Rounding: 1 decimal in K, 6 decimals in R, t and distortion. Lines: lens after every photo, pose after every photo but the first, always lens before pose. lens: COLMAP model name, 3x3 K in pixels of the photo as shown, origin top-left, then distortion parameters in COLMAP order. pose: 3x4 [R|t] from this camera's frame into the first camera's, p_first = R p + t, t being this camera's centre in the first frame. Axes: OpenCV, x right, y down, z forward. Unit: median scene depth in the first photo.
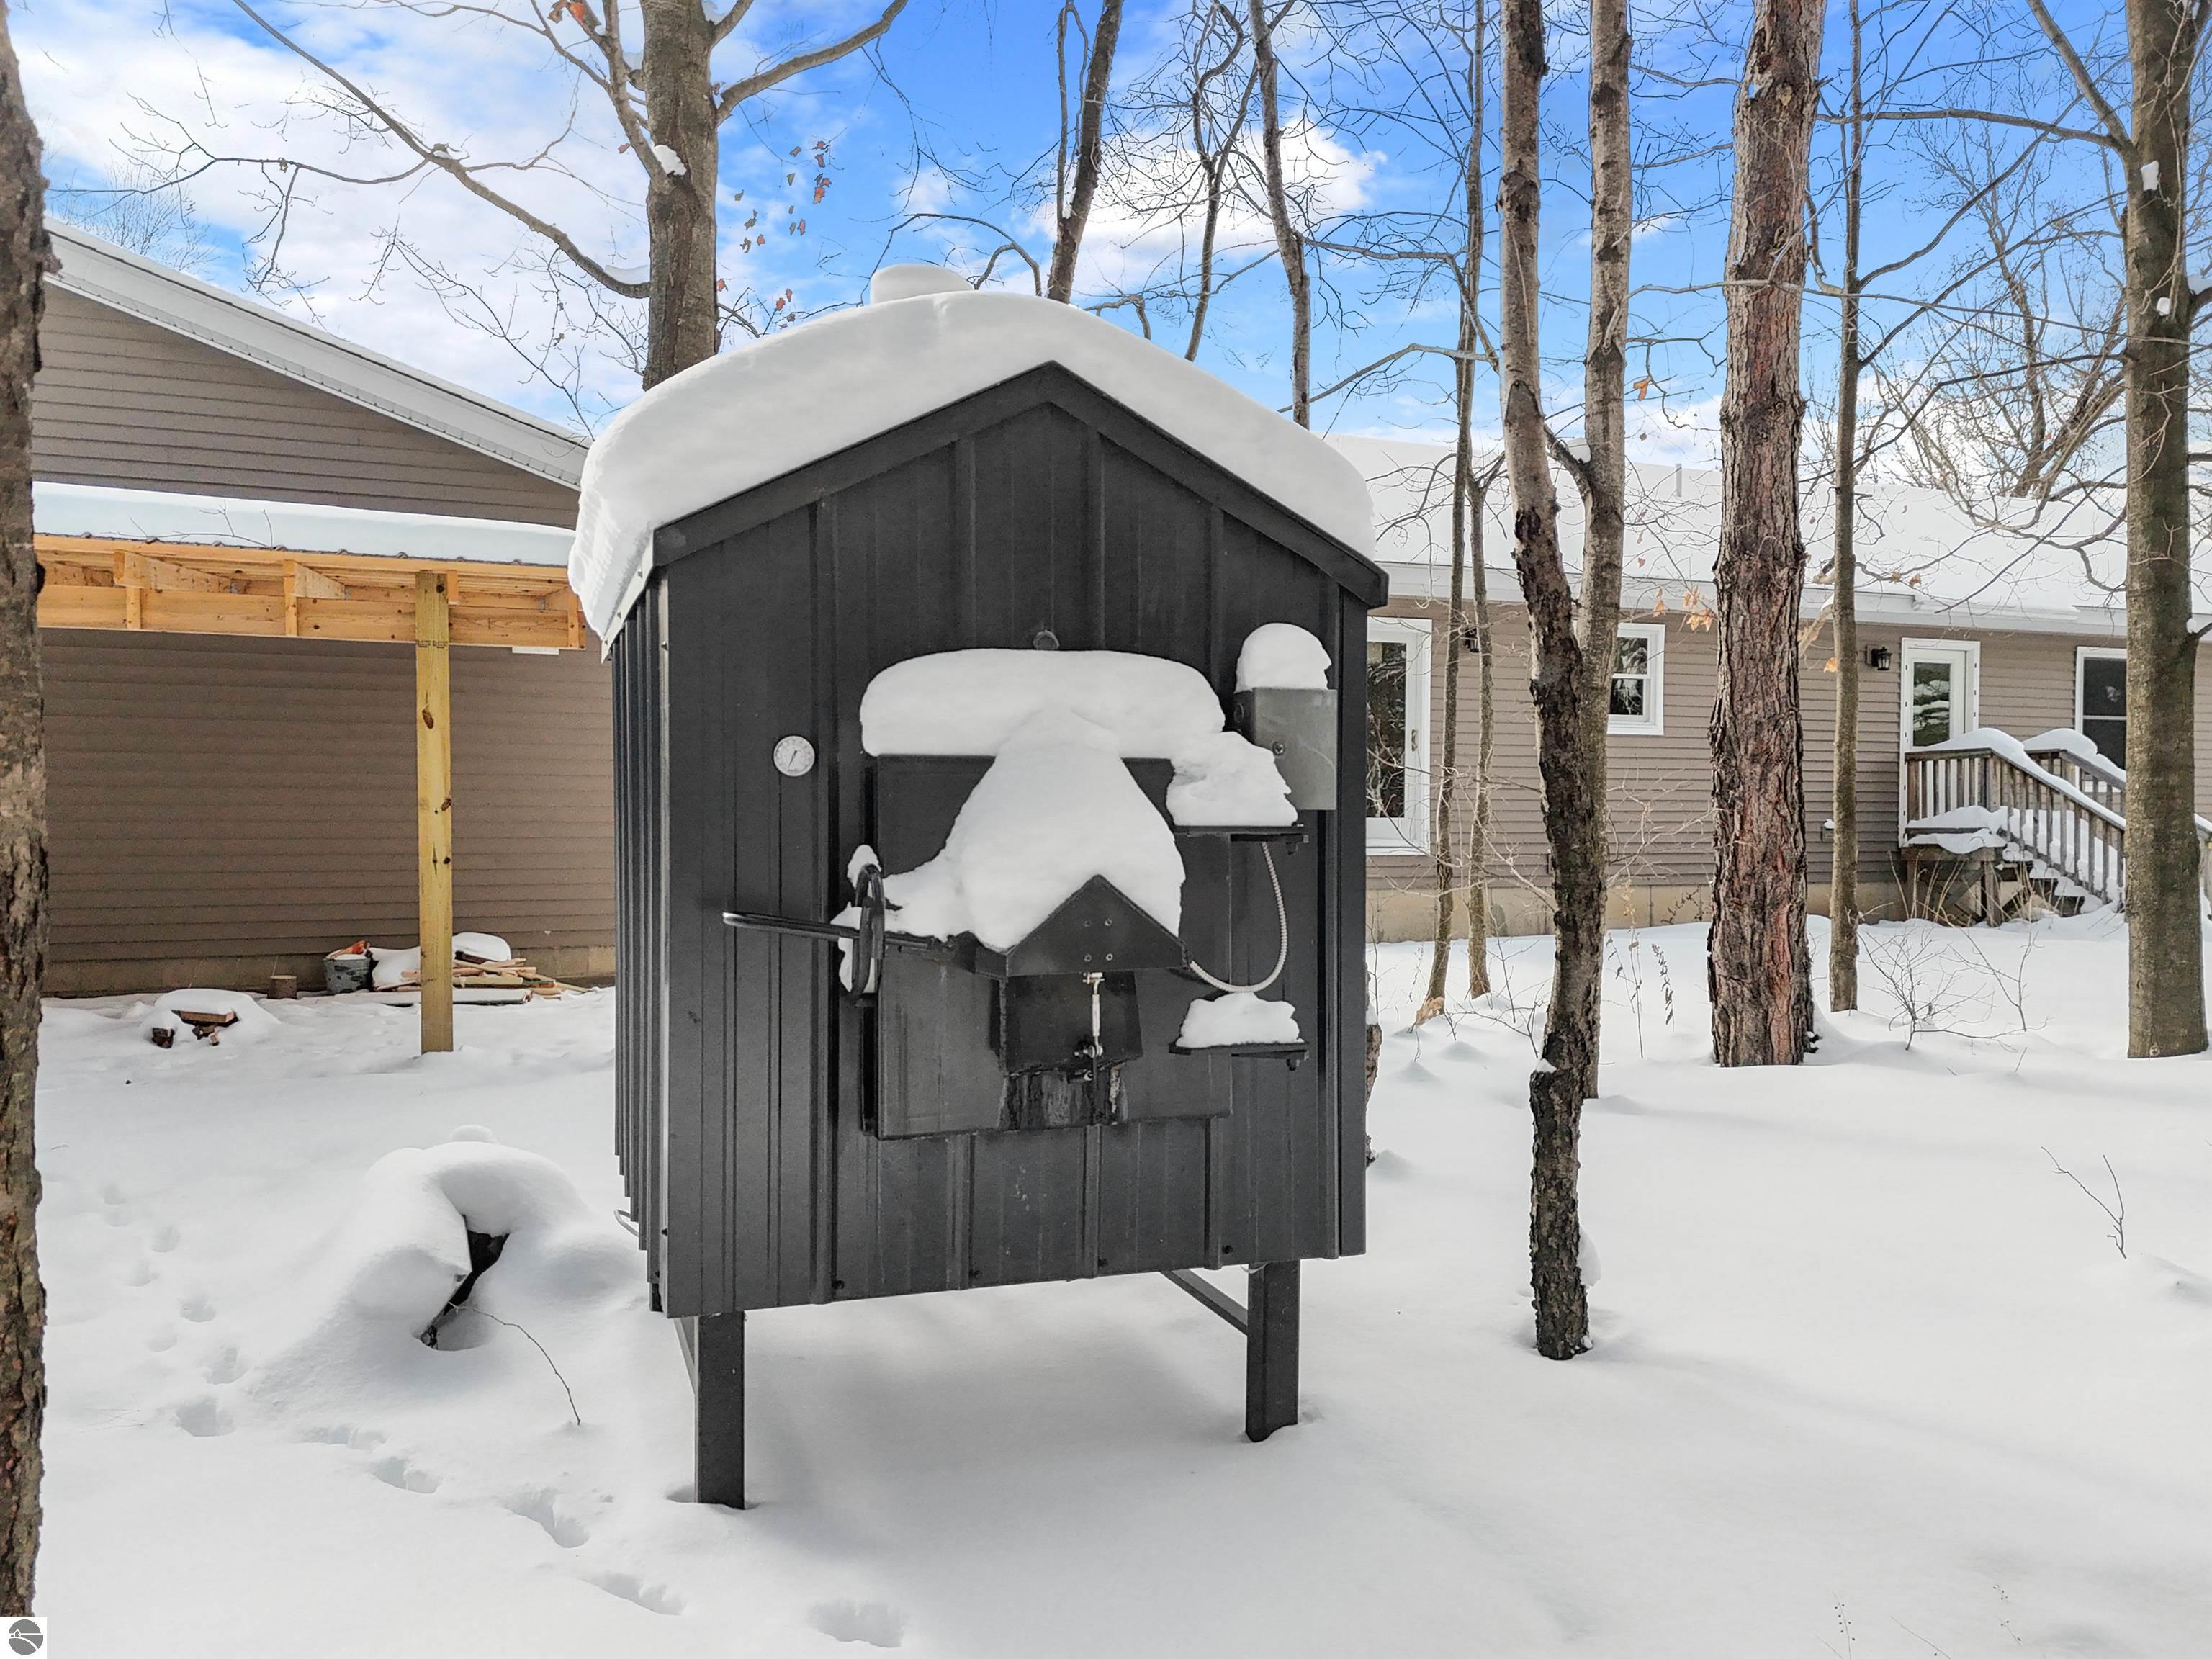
lens RADIAL K [[1617.2, 0, 1106.0], [0, 1617.2, 829.5], [0, 0, 1]] dist [0.055297, -0.009192]
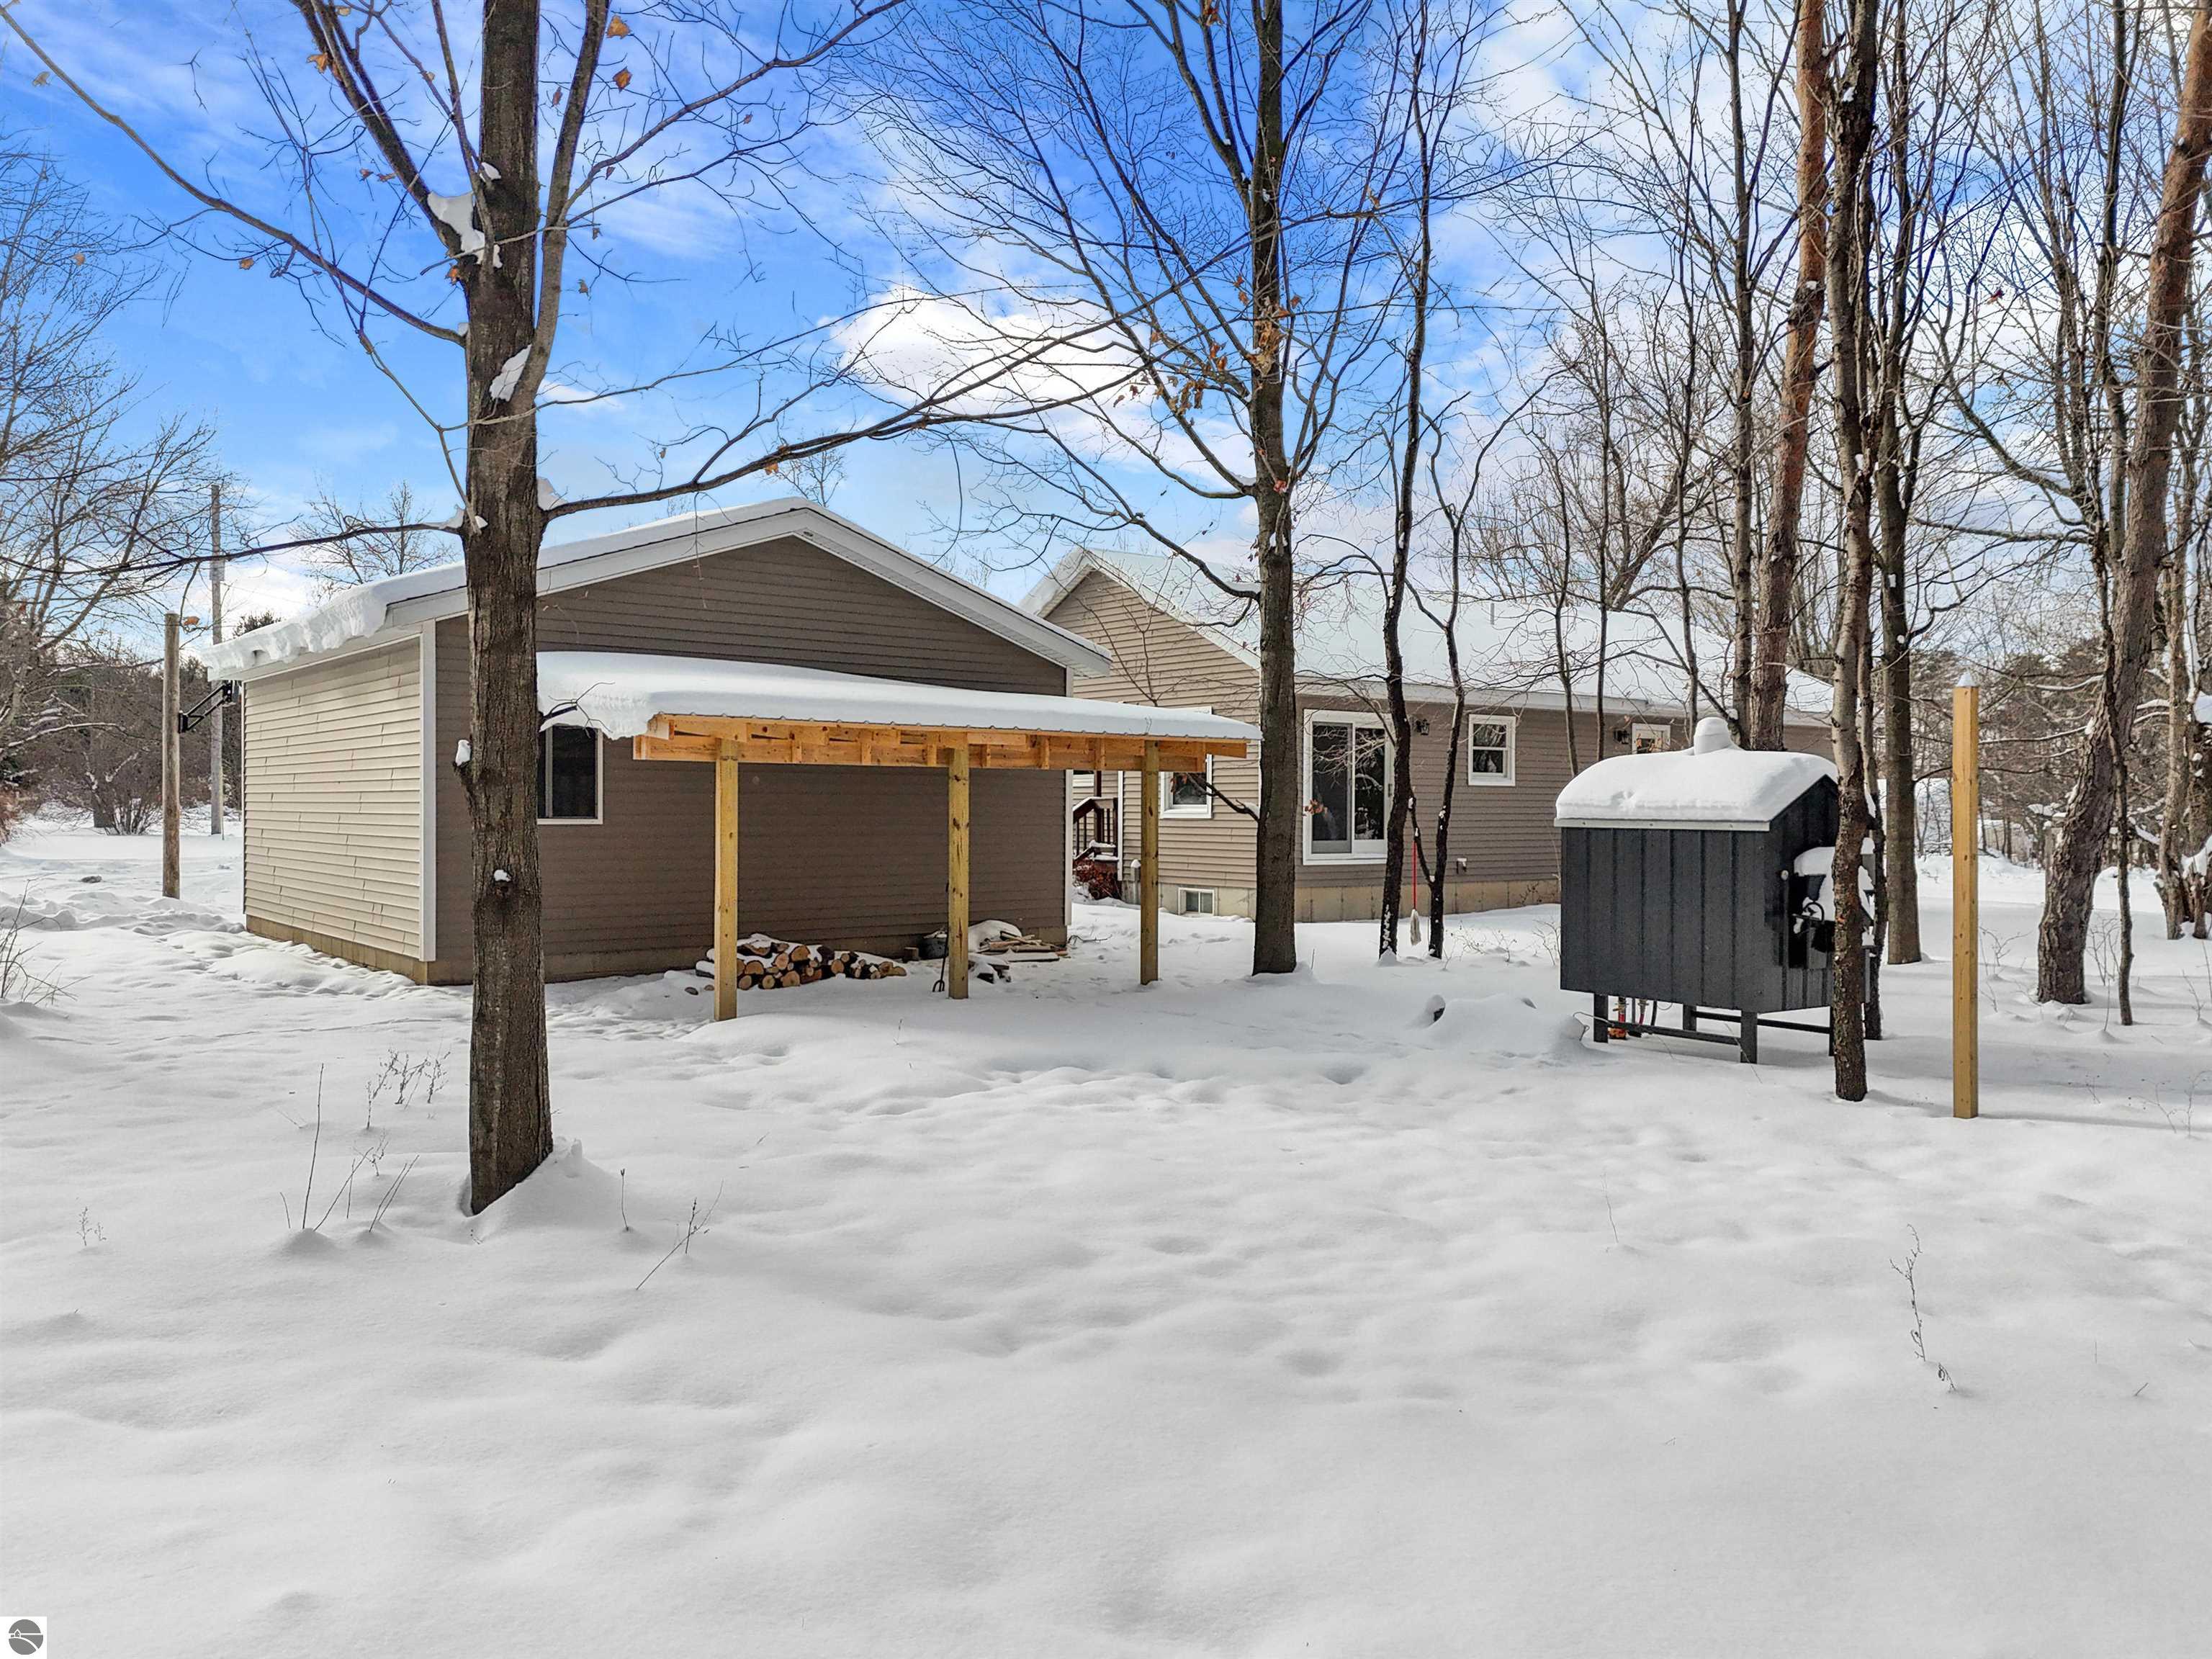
lens RADIAL K [[1617.2, 0, 1106.0], [0, 1617.2, 829.5], [0, 0, 1]] dist [0.055297, -0.009192]
pose [[0.952007, -0.034942, 0.304075, -0.653203], [0.032415, 0.999385, 0.013358, -0.058267], [-0.304355, -0.002861, 0.952554, -0.502923]]
